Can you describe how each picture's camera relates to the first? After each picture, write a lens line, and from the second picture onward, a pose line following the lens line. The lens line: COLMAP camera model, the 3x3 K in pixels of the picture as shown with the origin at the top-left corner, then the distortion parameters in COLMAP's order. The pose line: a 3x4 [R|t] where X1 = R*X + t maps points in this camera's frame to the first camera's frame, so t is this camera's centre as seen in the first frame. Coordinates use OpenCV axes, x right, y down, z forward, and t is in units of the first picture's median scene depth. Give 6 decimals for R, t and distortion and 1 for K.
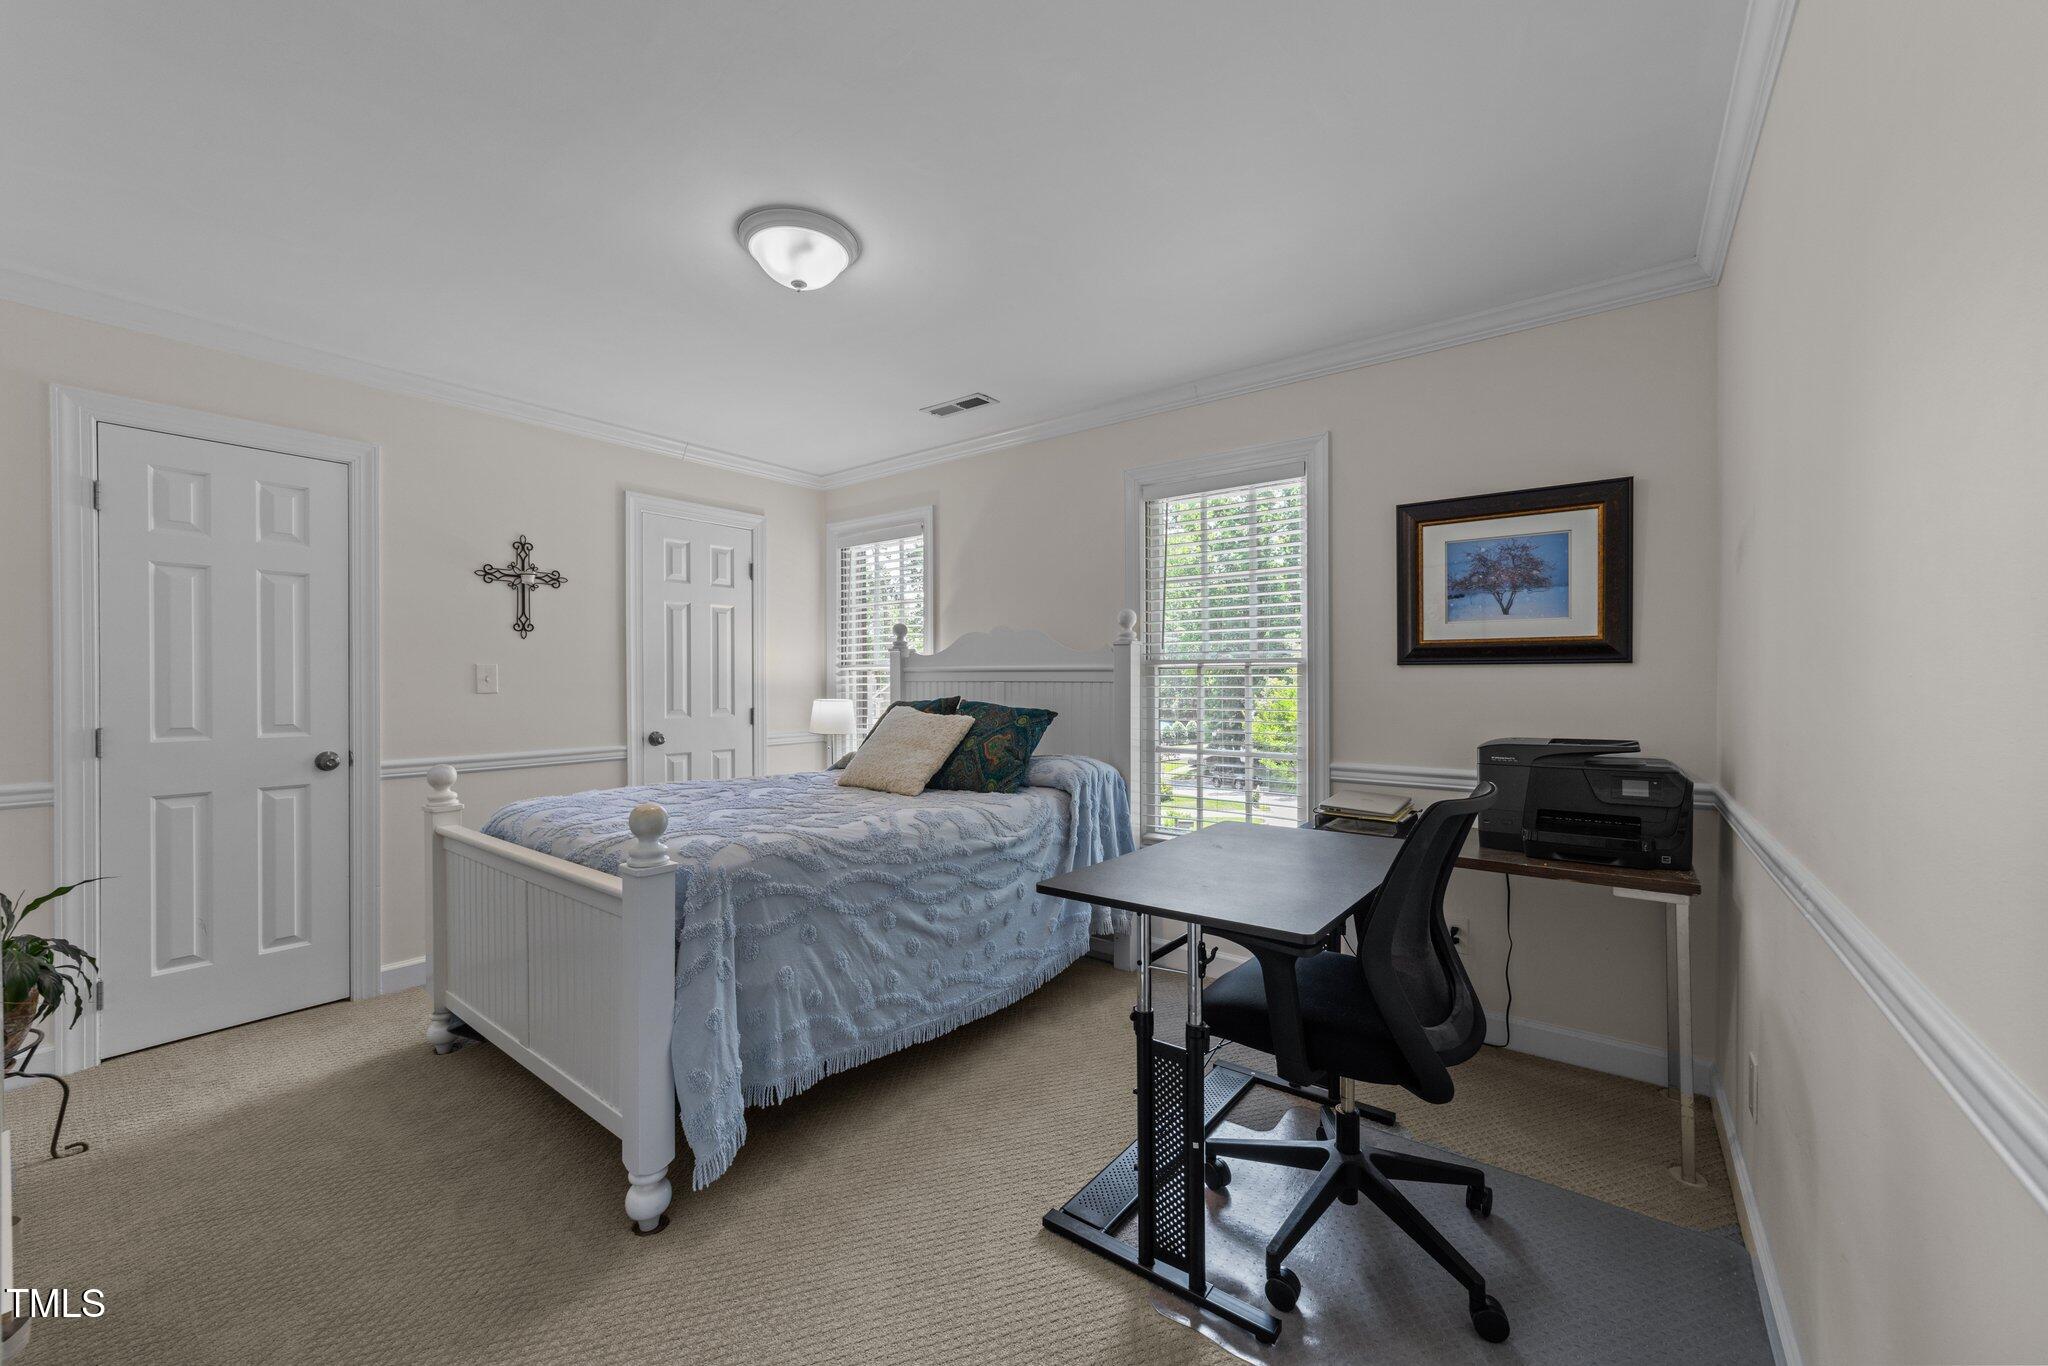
lens RADIAL K [[773.3, 0, 1021.5], [0, 773.3, 683.0], [0, 0, 1]] dist [-0.010437, 0.004065]
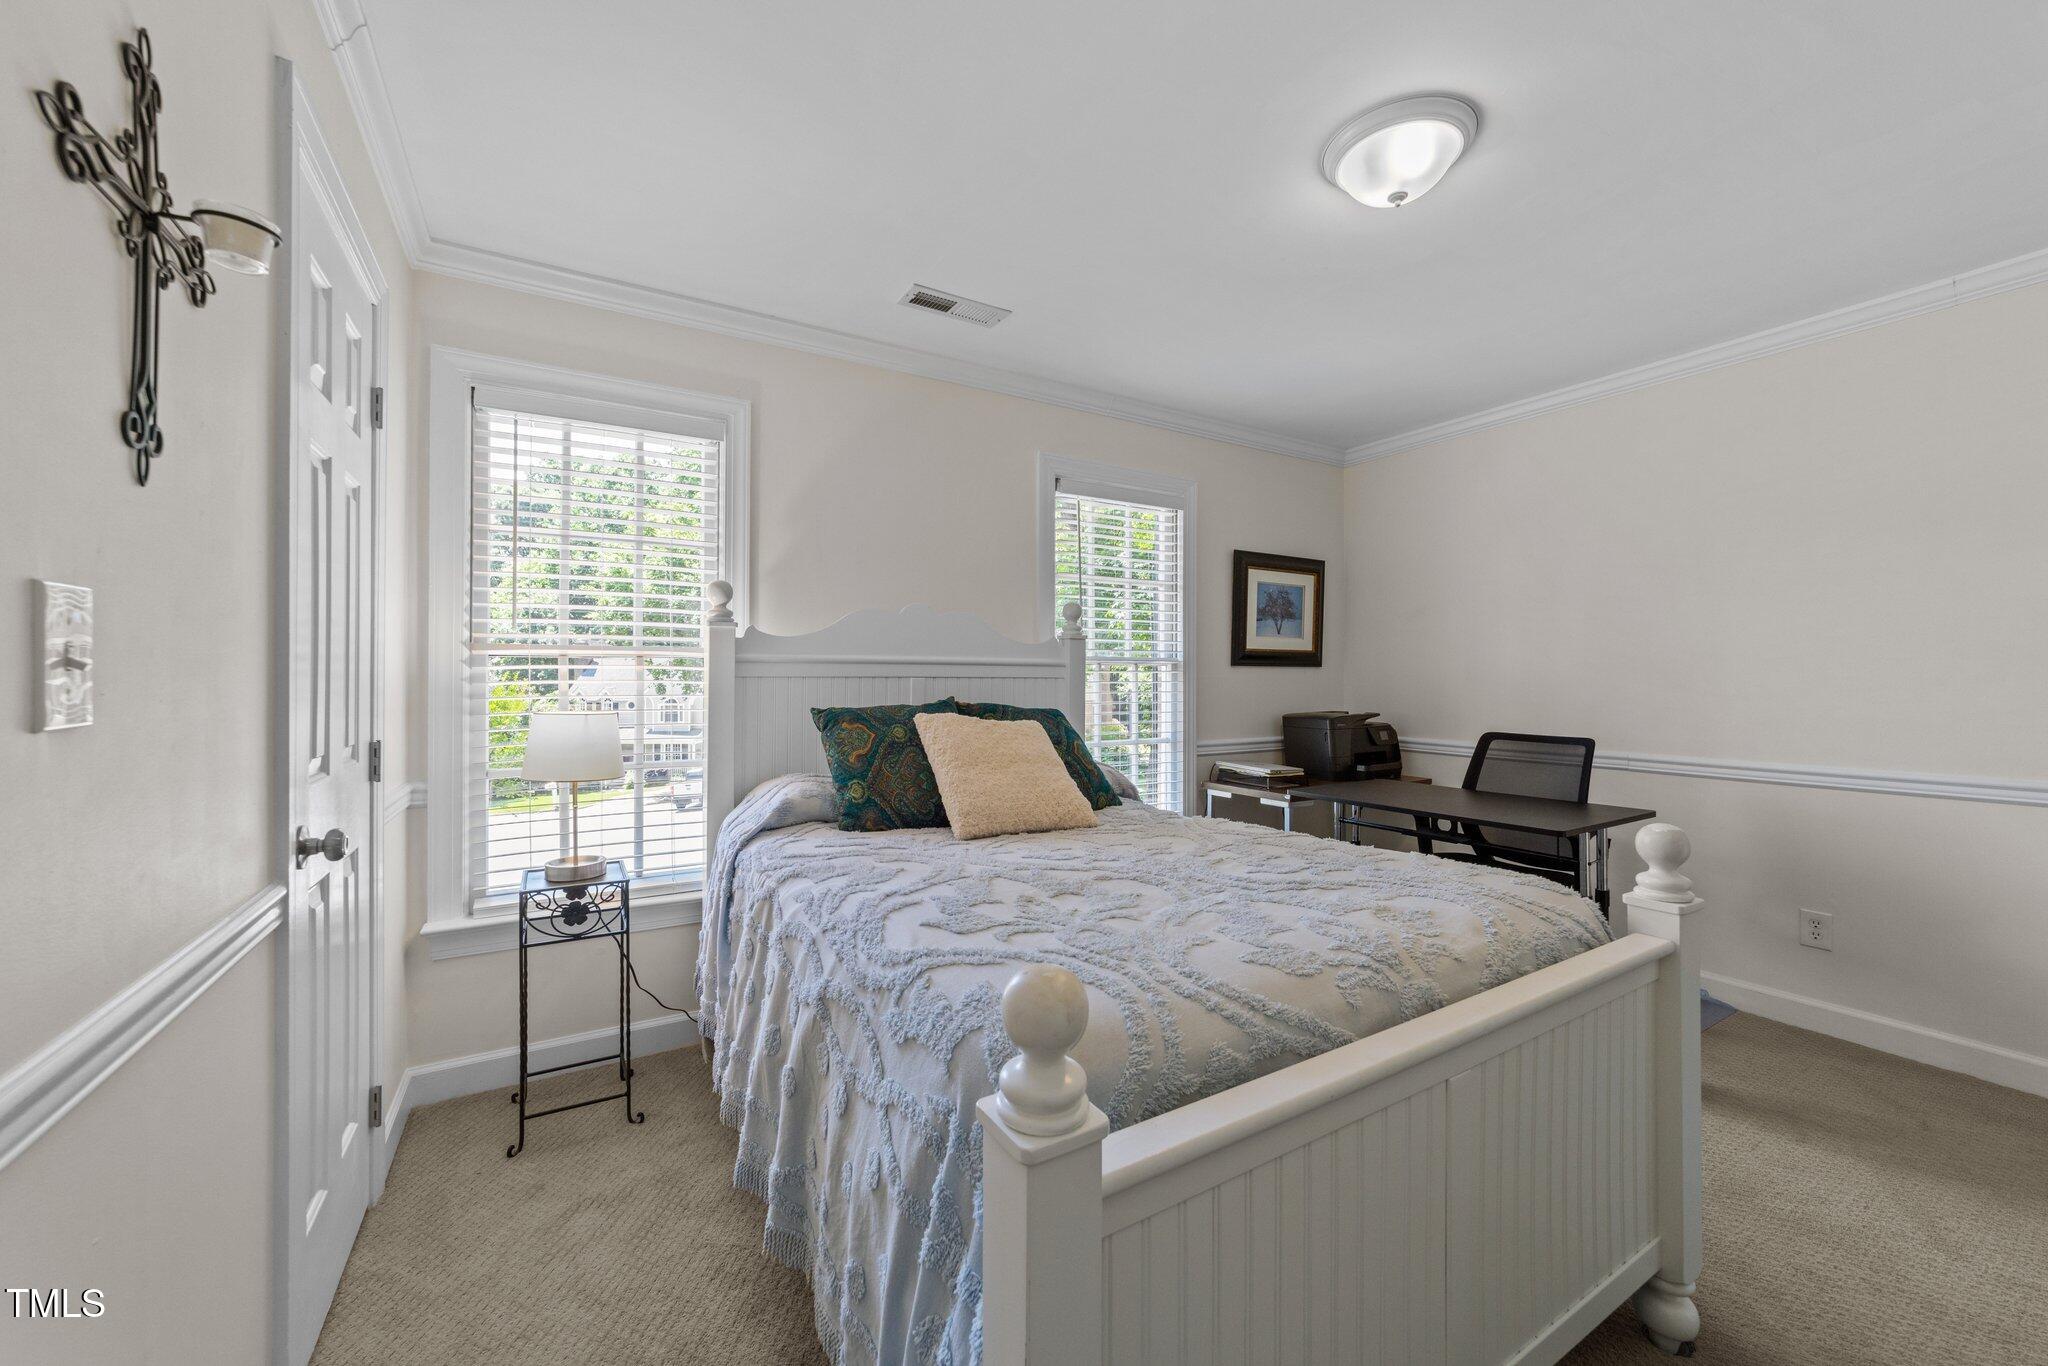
lens RADIAL K [[773.3, 0, 1019.1], [0, 773.3, 675.3], [0, 0, 1]] dist [-0.010437, 0.004065]
pose [[0.380462, 0.003611, 0.924790, -0.945728], [0.000610, 0.999991, -0.004156, -0.000328], [-0.924797, 0.002145, 0.380456, 0.840708]]
